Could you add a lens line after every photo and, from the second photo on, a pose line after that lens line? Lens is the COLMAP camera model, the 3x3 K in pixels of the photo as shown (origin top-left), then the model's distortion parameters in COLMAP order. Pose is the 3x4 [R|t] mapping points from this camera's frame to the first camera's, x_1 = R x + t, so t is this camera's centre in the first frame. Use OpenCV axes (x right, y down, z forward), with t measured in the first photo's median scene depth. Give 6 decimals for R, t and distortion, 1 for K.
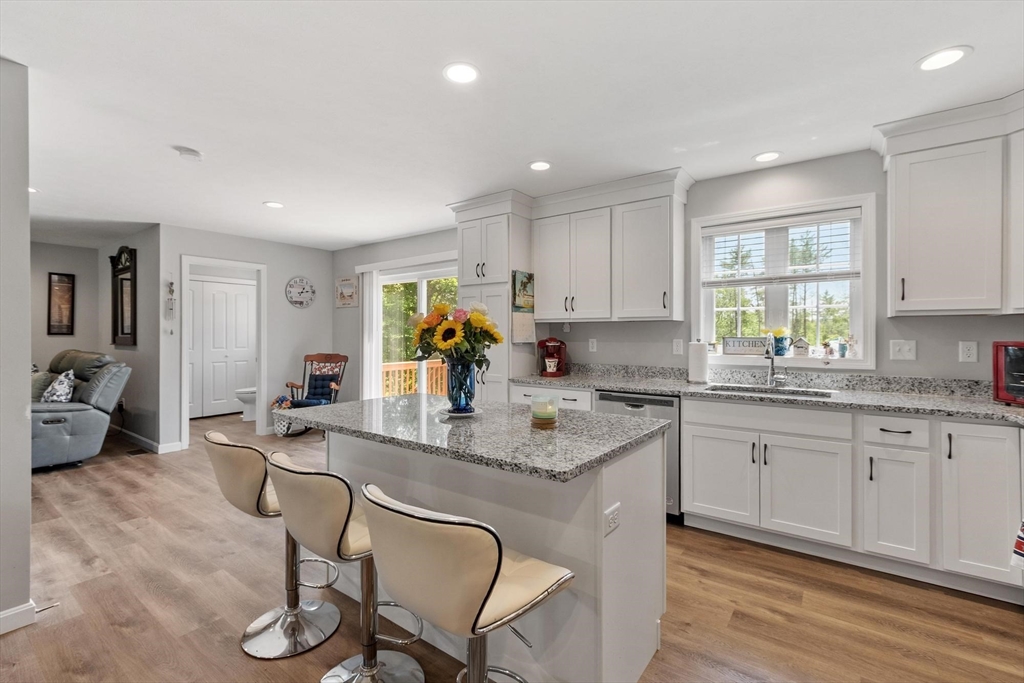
lens RADIAL K [[449.5, 0, 510.7], [0, 449.5, 338.0], [0, 0, 1]] dist [0.001560, -0.000126]
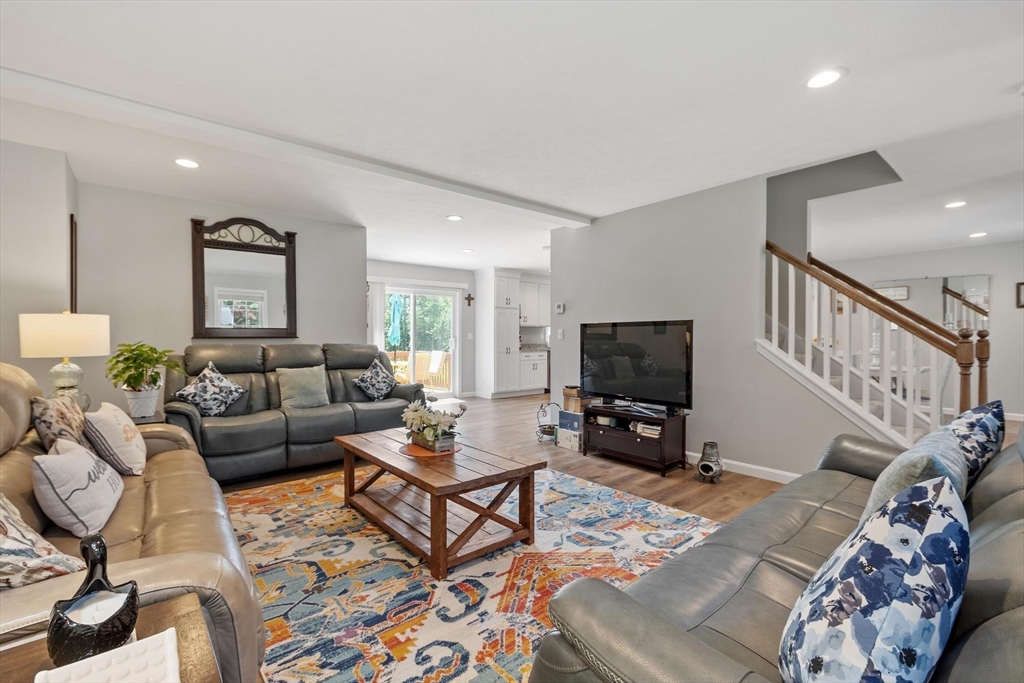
lens RADIAL K [[445.6, 0, 508.2], [0, 445.6, 339.7], [0, 0, 1]] dist [0.003480, 0.000224]
pose [[0.246824, -0.003810, 0.969053, -2.550510], [0.009777, 0.999951, 0.001442, 0.037228], [-0.969011, 0.009118, 0.246849, 0.552803]]
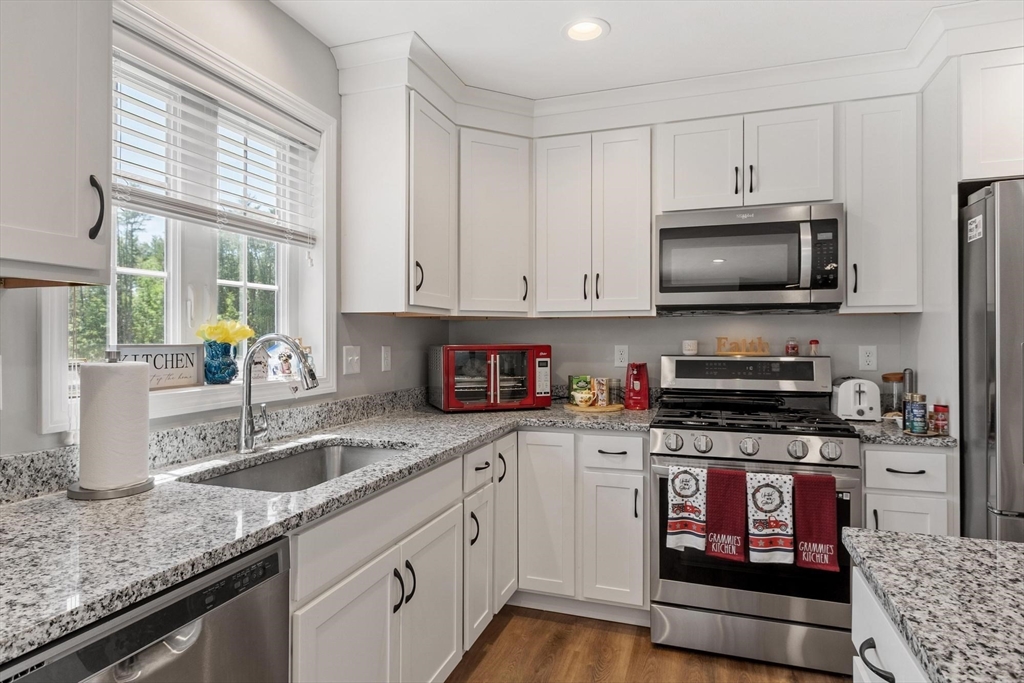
lens RADIAL K [[575.0, 0, 509.6], [0, 575.0, 338.6], [0, 0, 1]] dist [0.002448, 0.000119]
pose [[-0.296918, 0.000344, 0.954903, -0.051389], [0.007757, 0.999968, 0.002052, -0.005326], [-0.954872, 0.008017, -0.296911, 0.859089]]
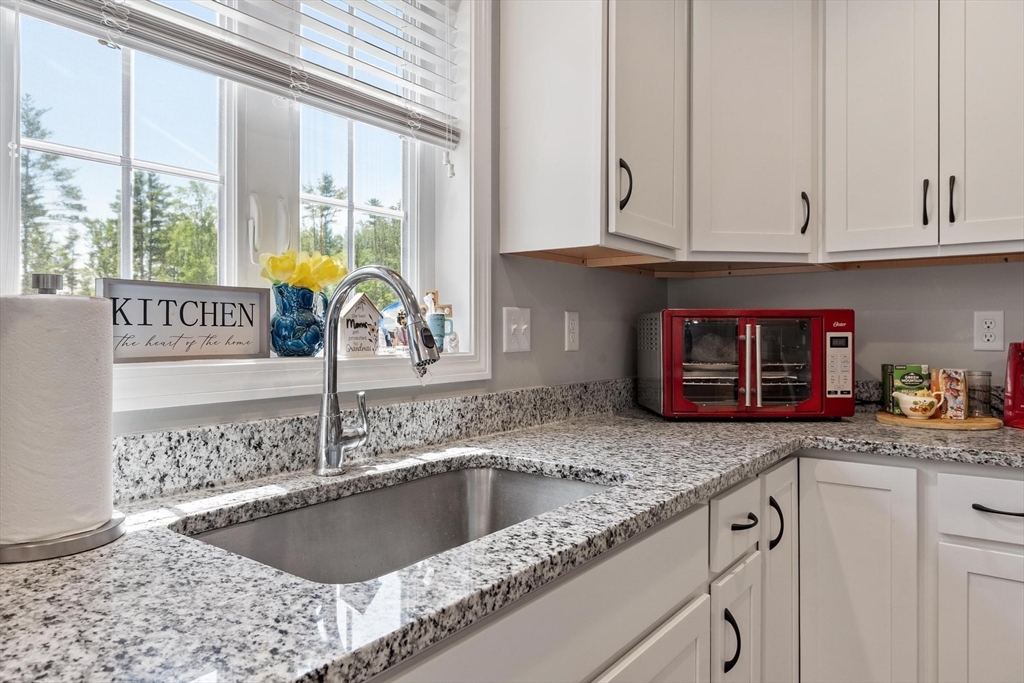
lens RADIAL K [[671.6, 0, 509.1], [0, 671.6, 335.8], [0, 0, 1]] dist [0.001406, 0.001272]
pose [[0.015283, -0.003961, 0.999875, 0.174912], [0.007803, 0.999962, 0.003842, 0.025277], [-0.999853, 0.007743, 0.015314, 0.830955]]
